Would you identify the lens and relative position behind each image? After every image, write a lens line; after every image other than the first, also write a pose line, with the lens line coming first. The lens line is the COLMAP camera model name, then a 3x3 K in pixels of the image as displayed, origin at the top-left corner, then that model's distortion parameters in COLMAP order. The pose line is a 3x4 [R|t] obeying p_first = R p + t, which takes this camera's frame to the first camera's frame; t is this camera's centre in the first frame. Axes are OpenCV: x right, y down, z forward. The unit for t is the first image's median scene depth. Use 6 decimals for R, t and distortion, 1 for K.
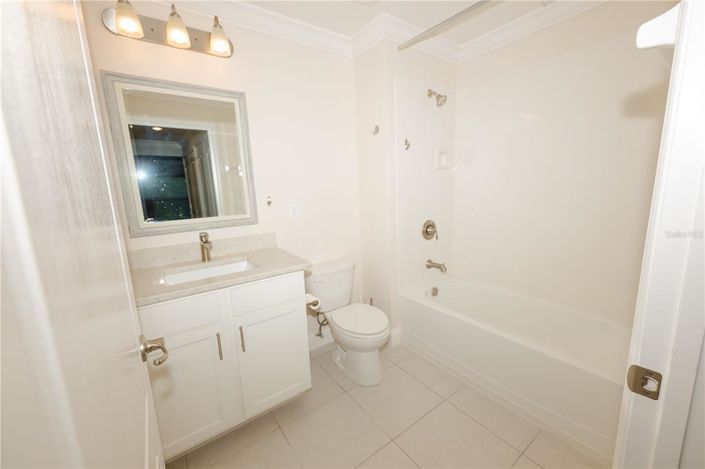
lens RADIAL K [[279.4, 0, 352.5], [0, 279.4, 234.5], [0, 0, 1]] dist [0.000956, 0.000181]
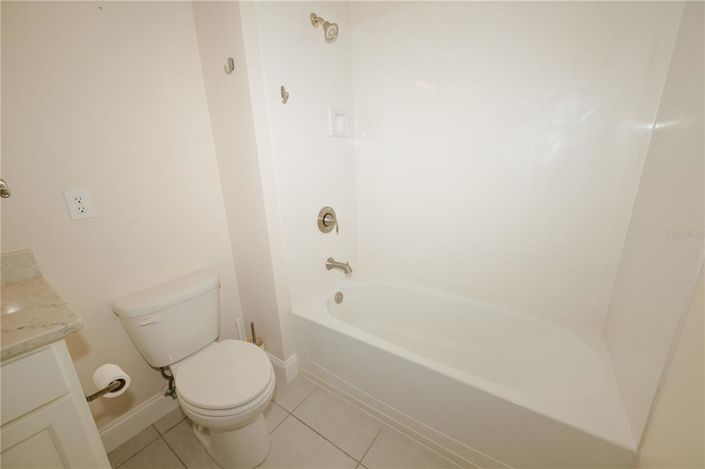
lens RADIAL K [[279.4, 0, 352.5], [0, 279.4, 234.5], [0, 0, 1]] dist [0.000956, 0.000181]
pose [[0.943884, -0.080588, 0.320296, 0.098532], [0.053557, 0.994286, 0.092340, -0.043360], [-0.325907, -0.070004, 0.942806, 0.275705]]
